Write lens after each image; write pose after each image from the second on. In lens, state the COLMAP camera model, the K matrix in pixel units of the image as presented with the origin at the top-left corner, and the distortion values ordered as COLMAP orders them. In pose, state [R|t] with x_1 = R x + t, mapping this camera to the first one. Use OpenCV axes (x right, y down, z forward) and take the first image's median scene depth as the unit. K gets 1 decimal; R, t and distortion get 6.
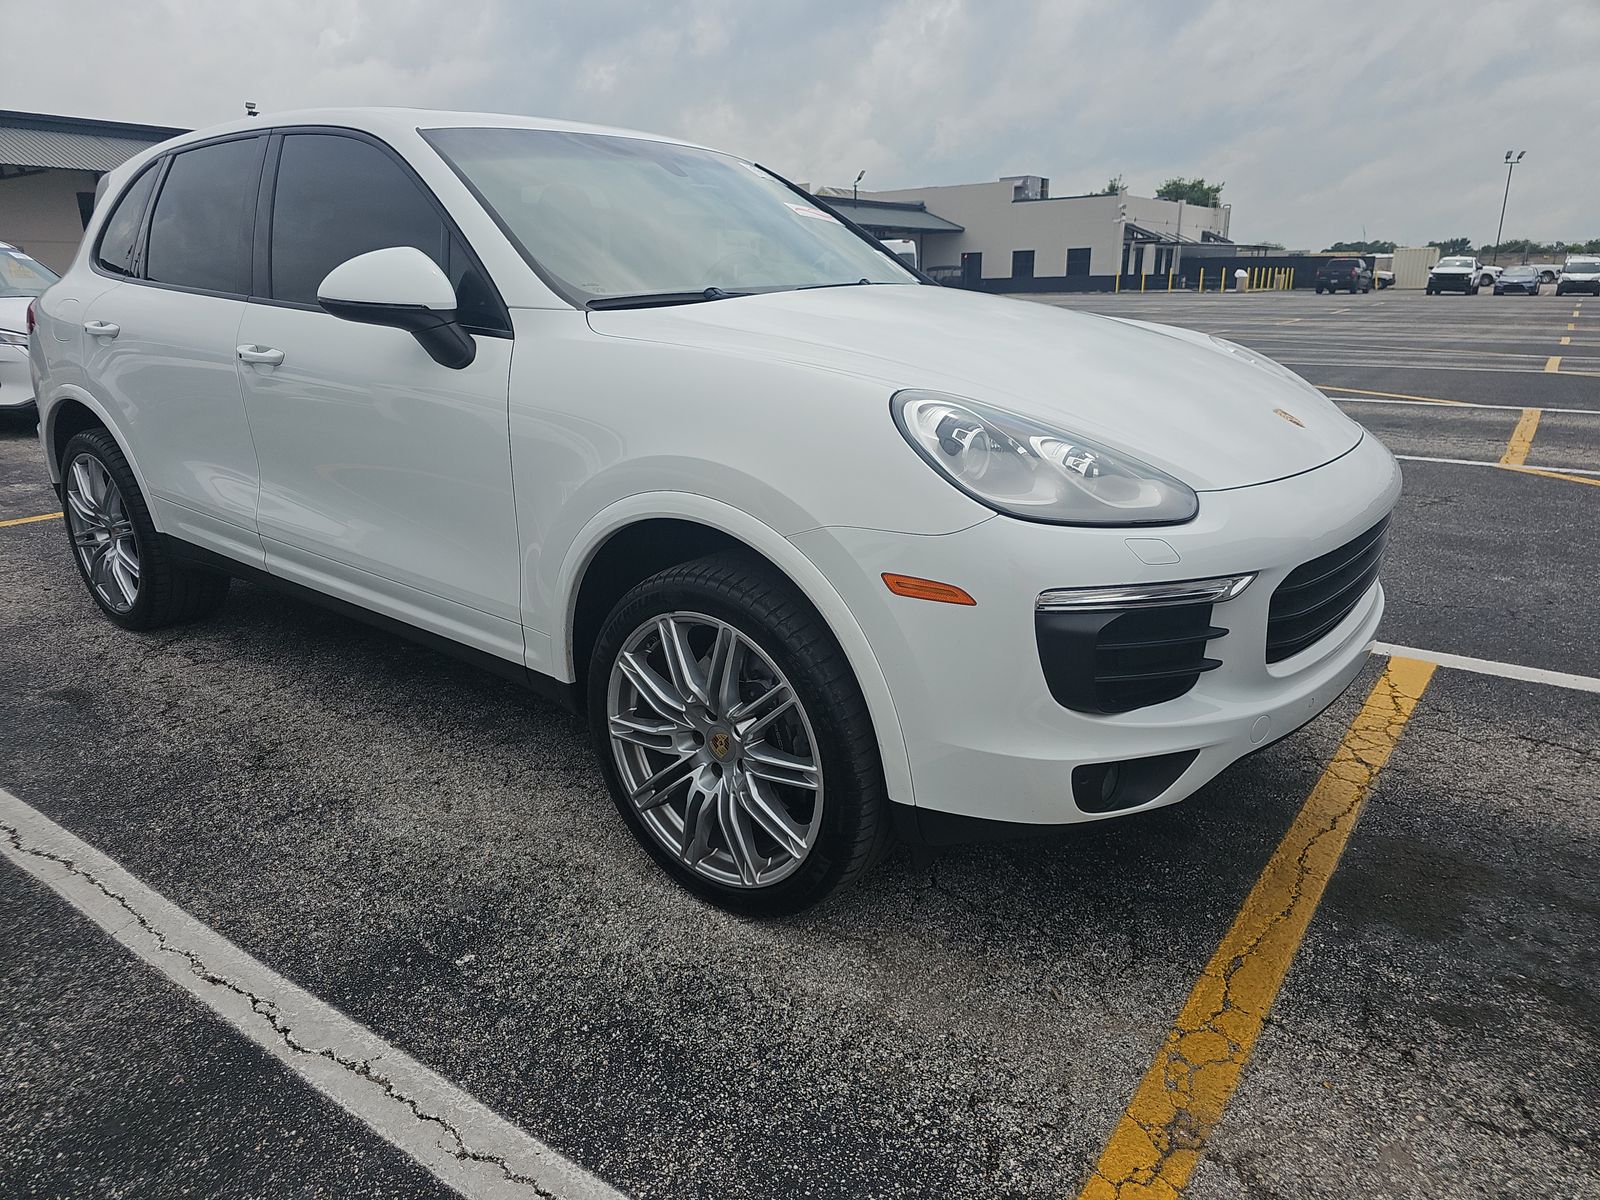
lens RADIAL K [[1085.2, 0, 810.5], [0, 1085.2, 645.8], [0, 0, 1]] dist [0.034088, -0.027288]
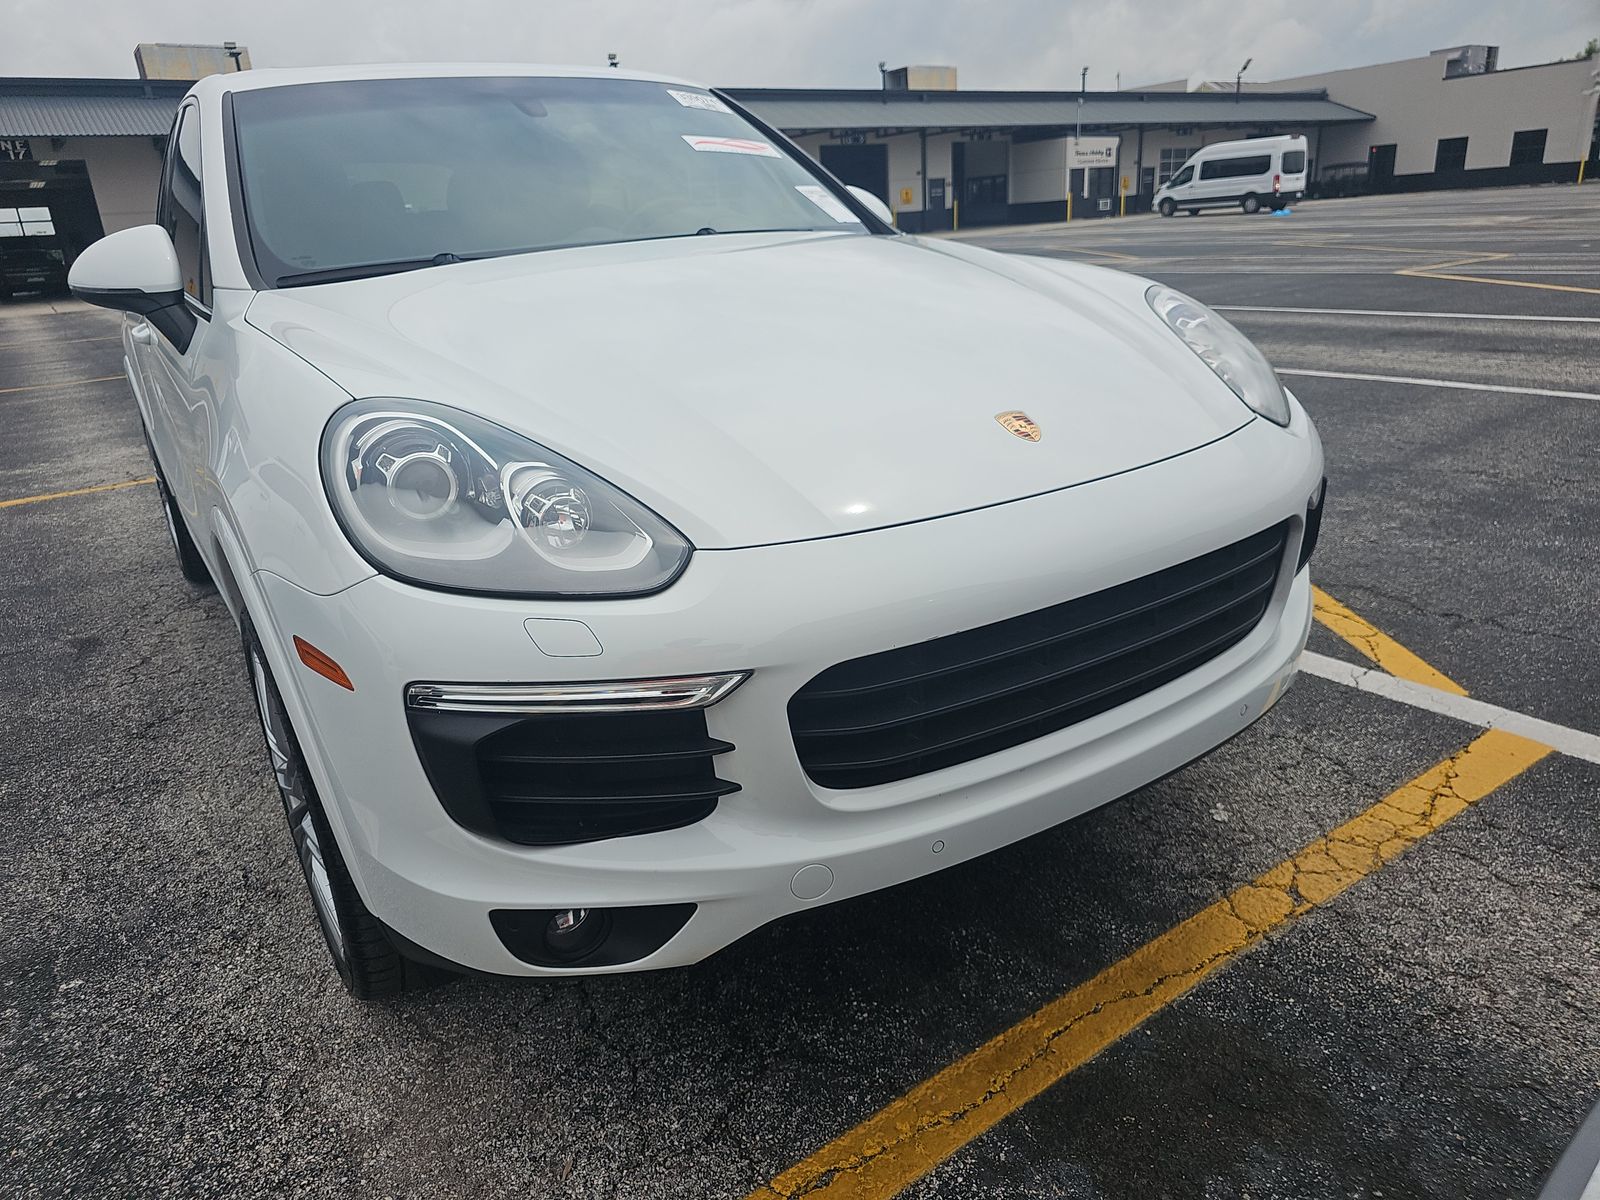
lens RADIAL K [[1085.2, 0, 810.5], [0, 1085.2, 645.8], [0, 0, 1]] dist [0.034088, -0.027288]
pose [[0.939908, 0.079929, -0.331941, 0.428365], [-0.058231, 0.995495, 0.074824, -0.087520], [0.336426, -0.050999, 0.940328, 0.232119]]
